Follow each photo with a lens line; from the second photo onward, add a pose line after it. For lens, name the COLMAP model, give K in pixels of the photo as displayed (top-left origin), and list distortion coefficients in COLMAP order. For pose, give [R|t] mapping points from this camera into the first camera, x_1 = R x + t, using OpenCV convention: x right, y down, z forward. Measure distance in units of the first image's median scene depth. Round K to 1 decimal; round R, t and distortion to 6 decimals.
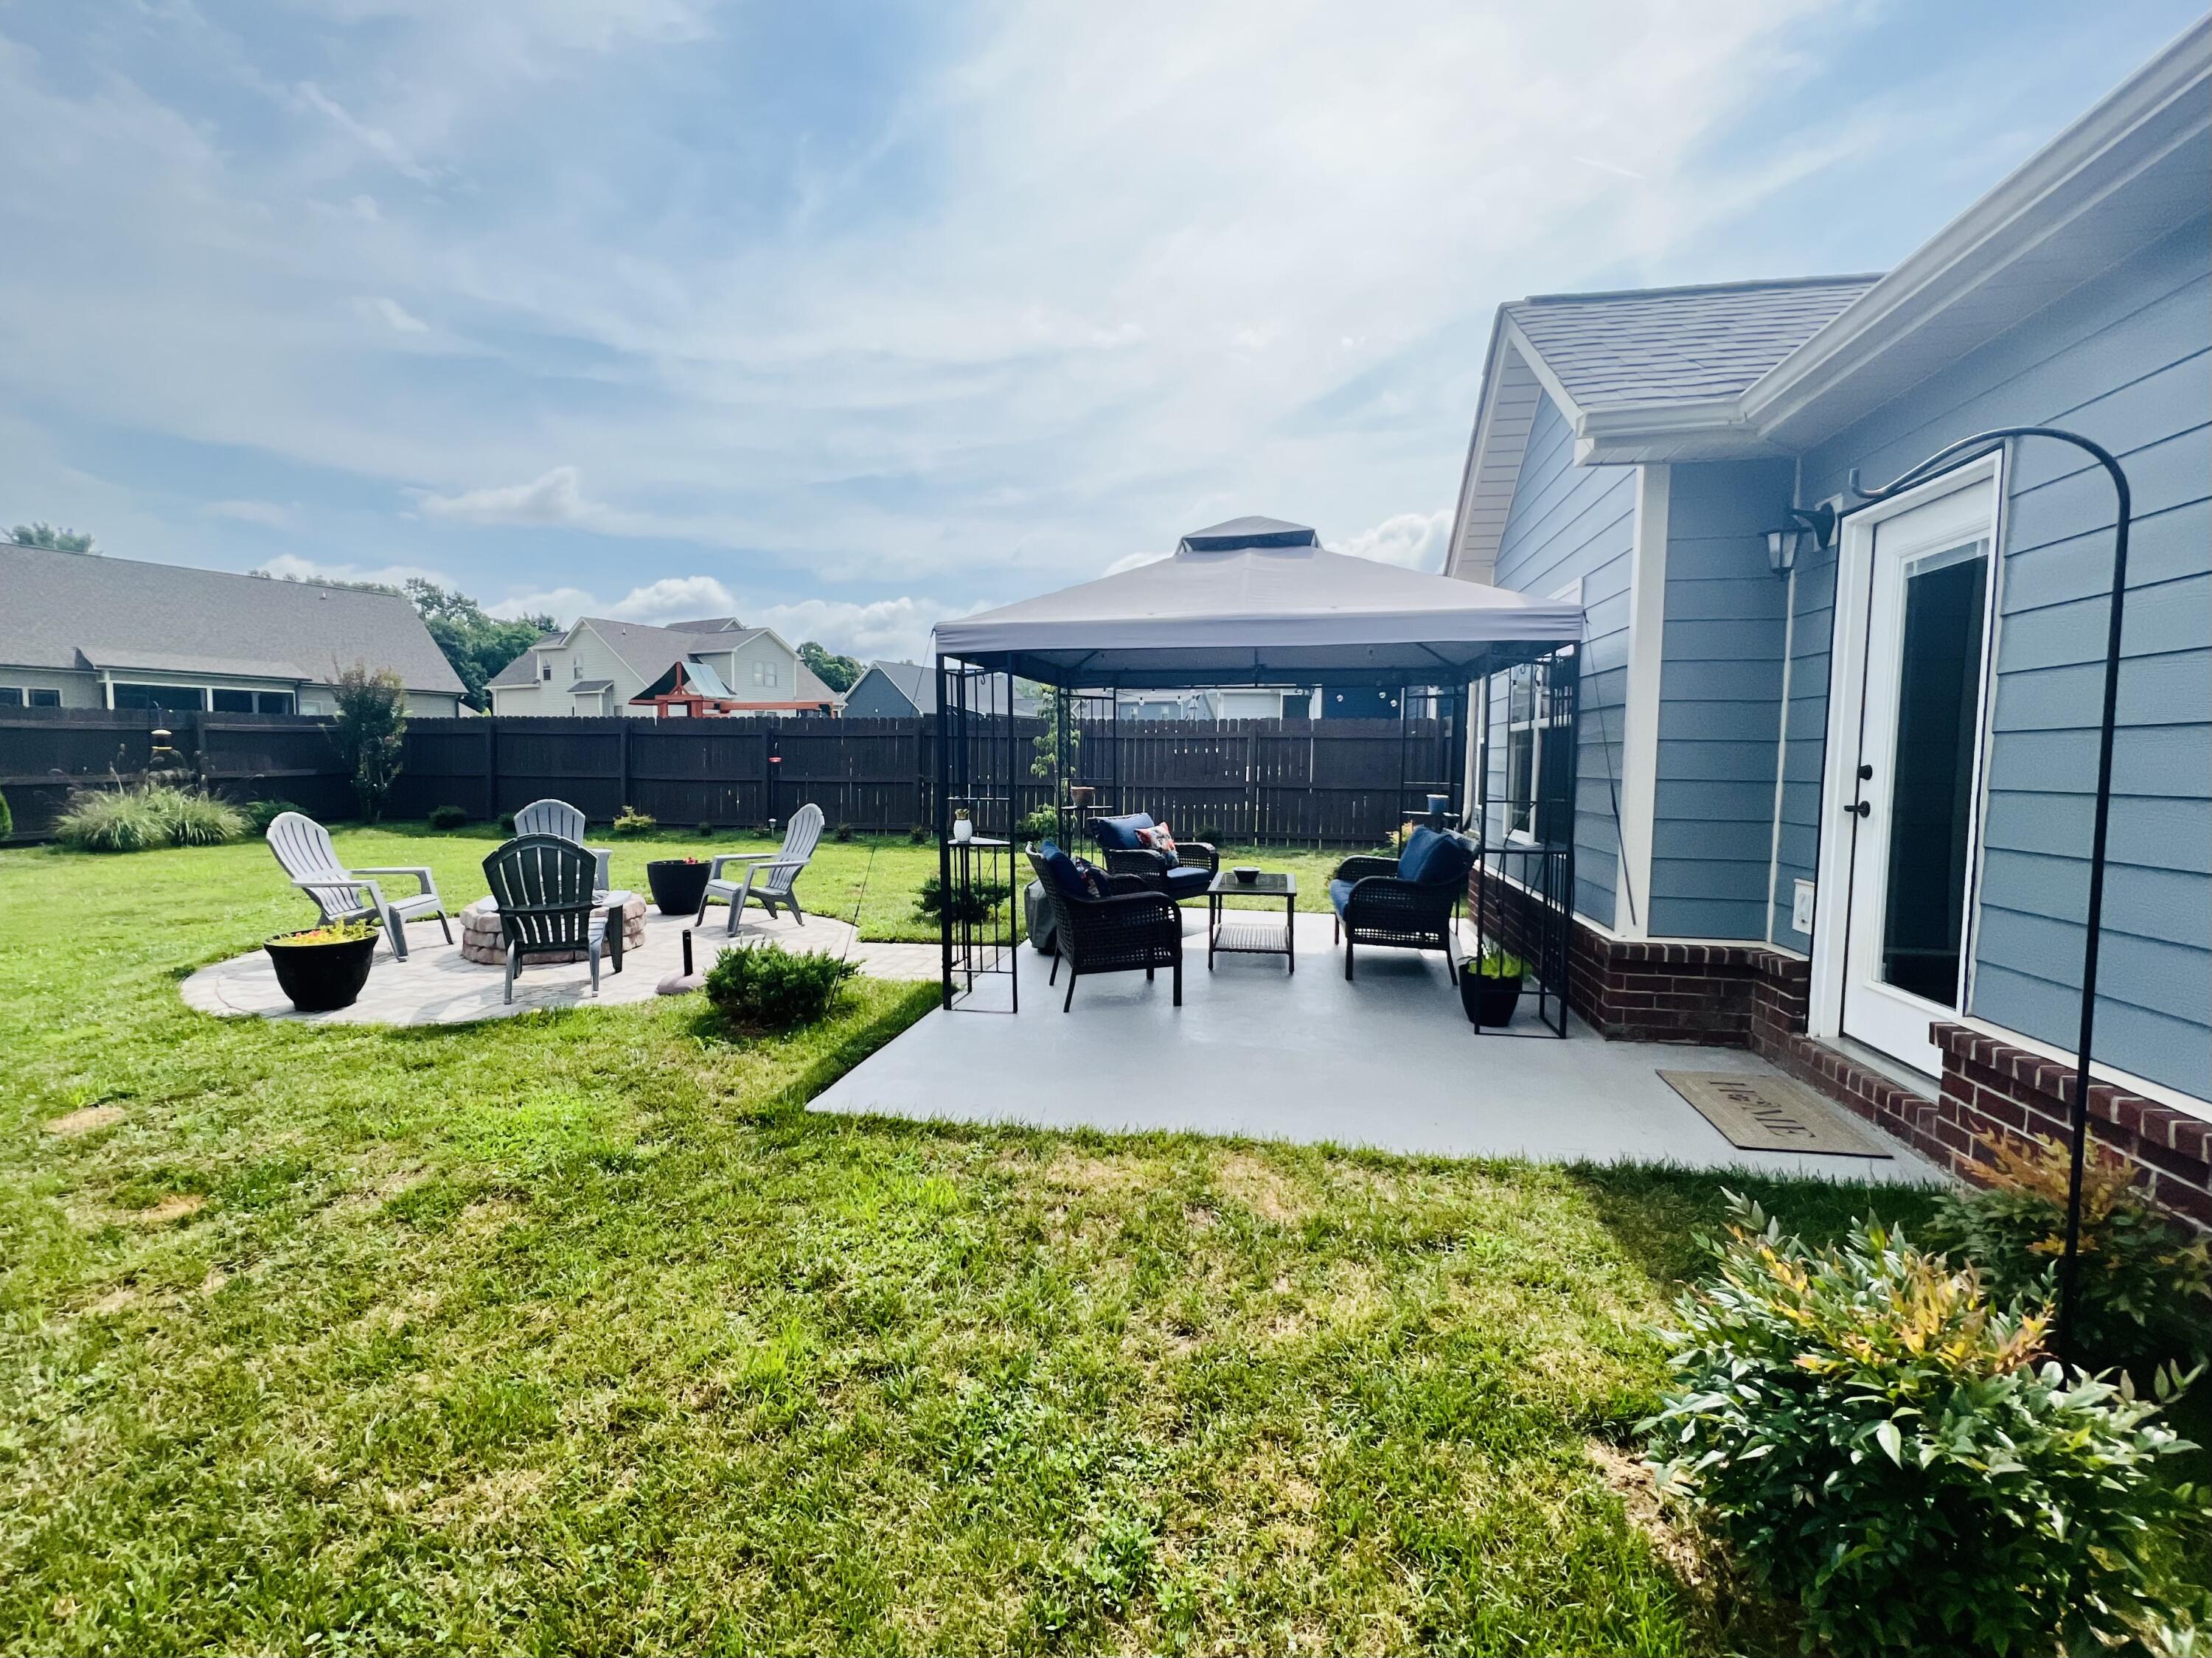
lens RADIAL K [[949.5, 0, 1106.0], [0, 949.5, 829.0], [0, 0, 1]] dist [-0.001663, 0.000008]
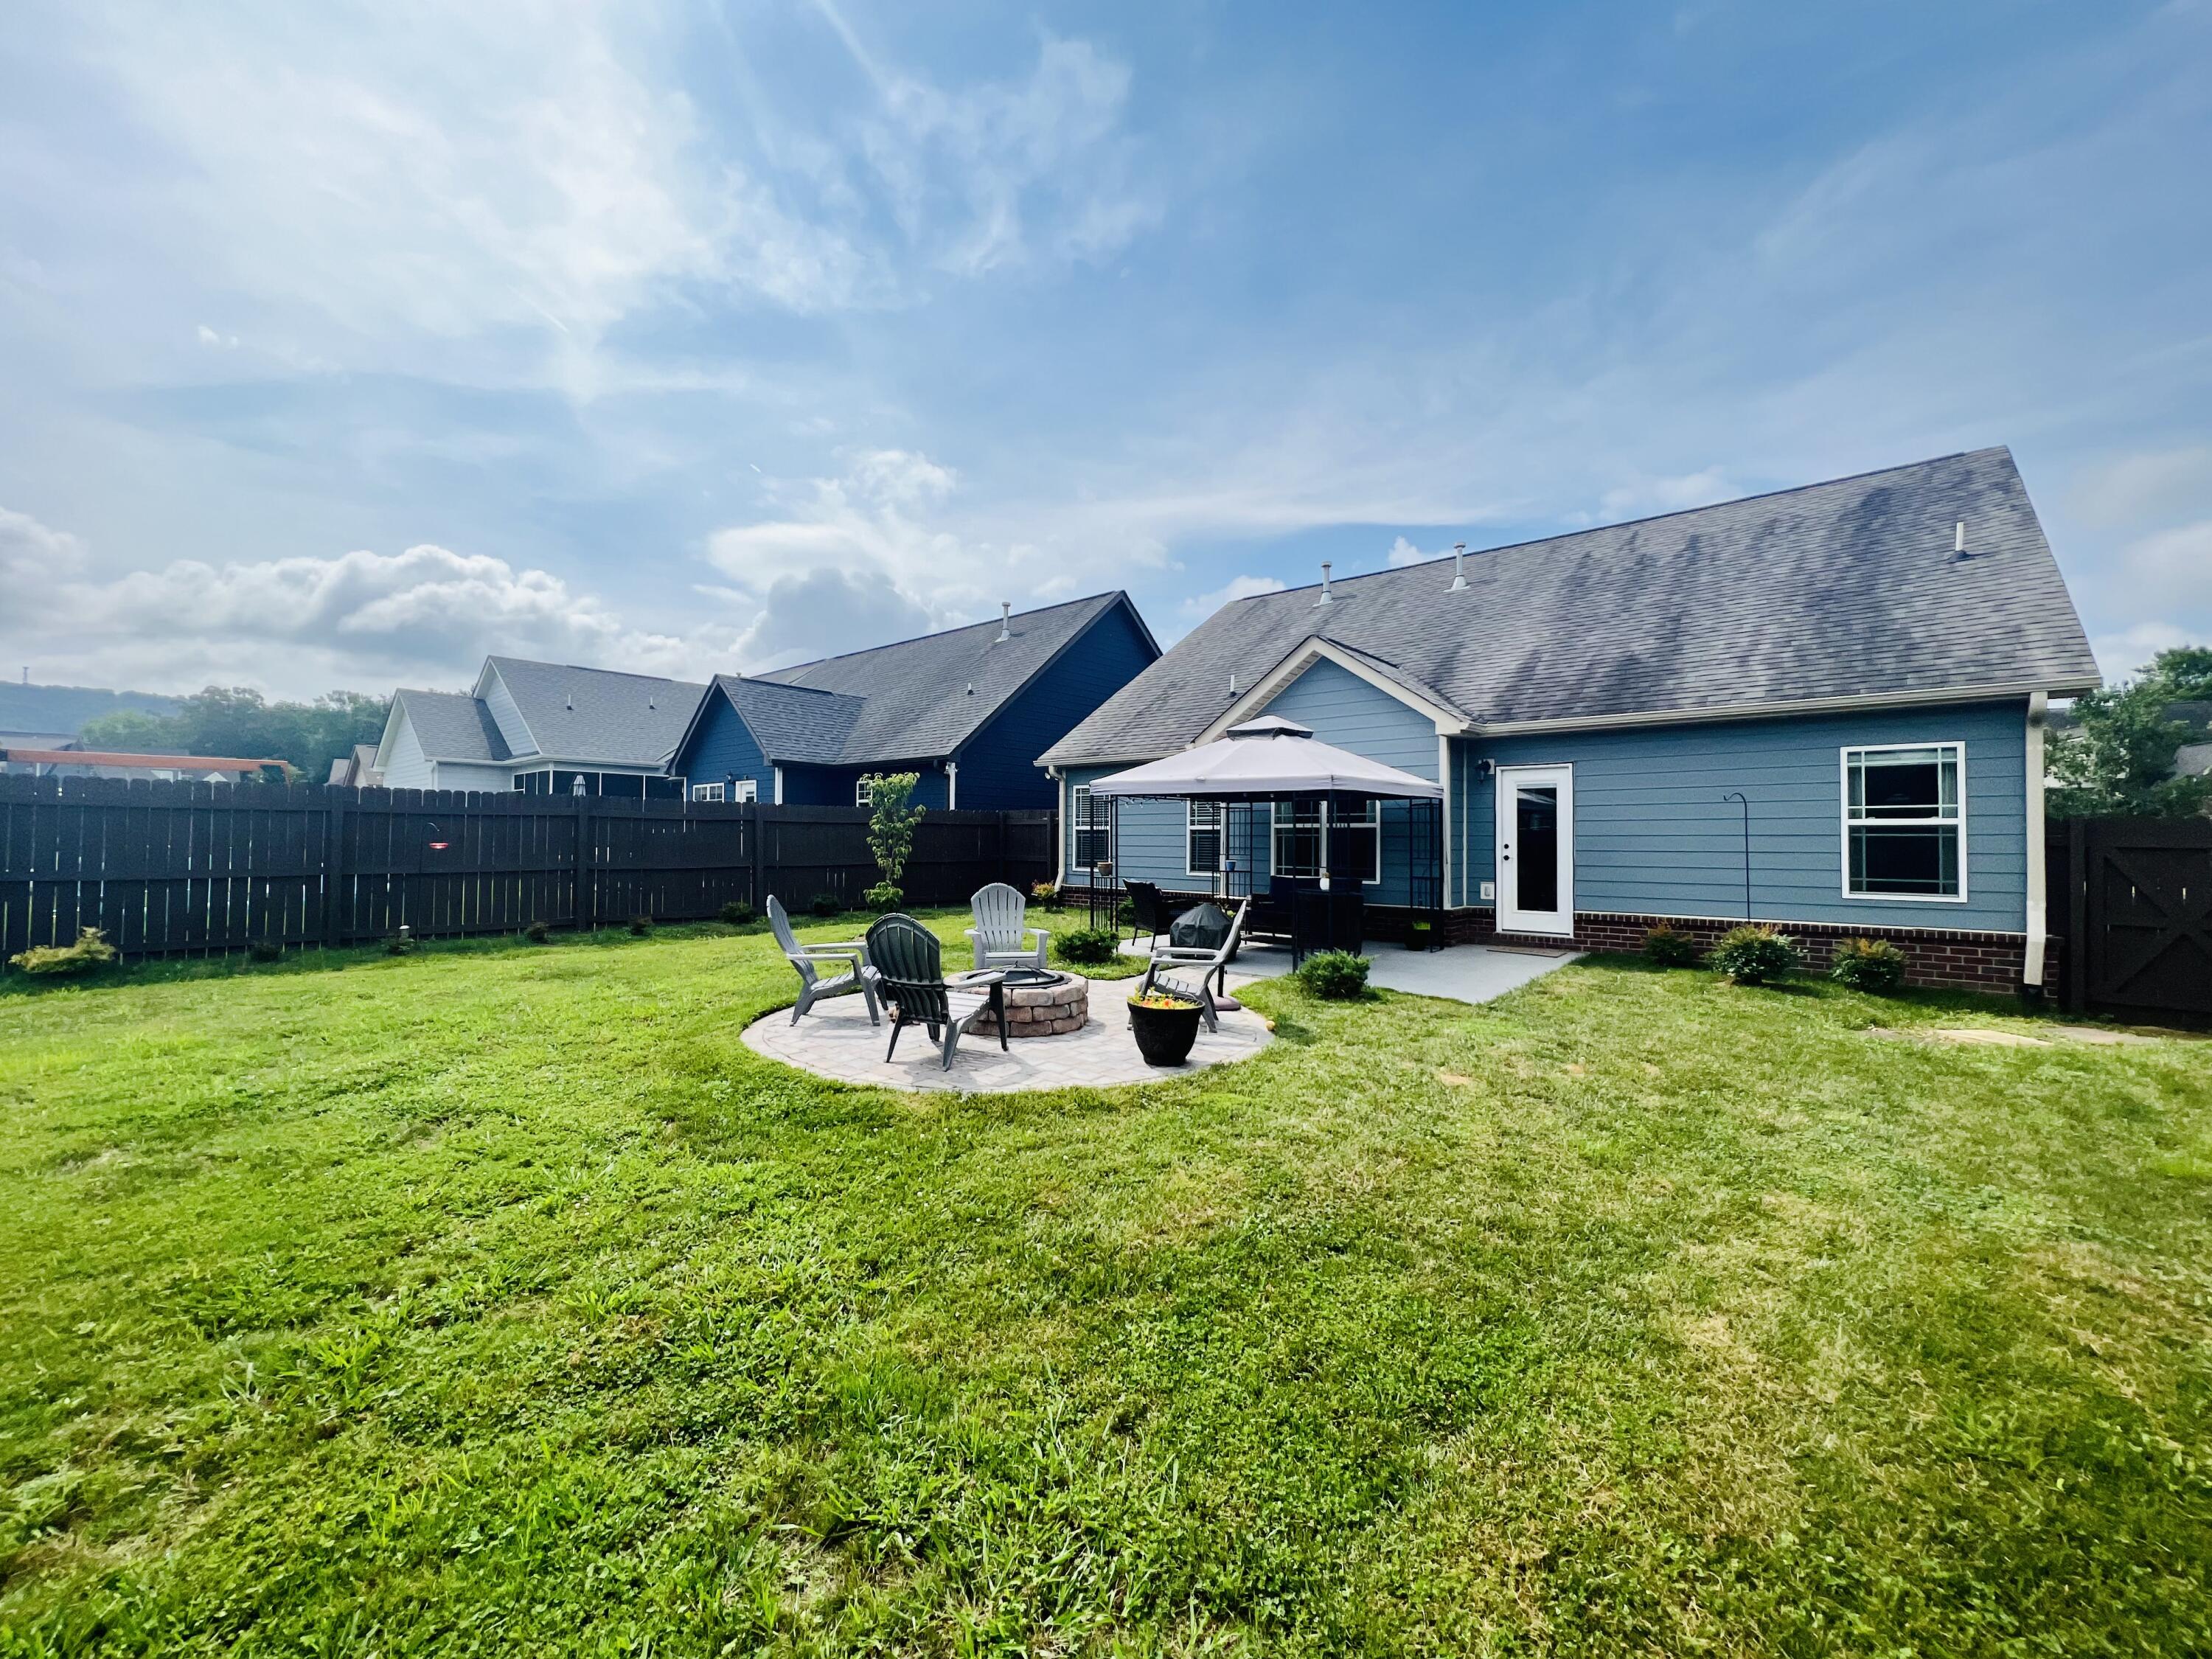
lens RADIAL K [[884.5, 0, 1100.3], [0, 884.5, 826.2], [0, 0, 1]] dist [-0.002075, 0.000198]
pose [[0.504059, 0.006937, 0.863641, -1.176961], [0.063769, 0.996939, -0.045227, -0.037834], [-0.861312, 0.077871, 0.502074, 0.322376]]
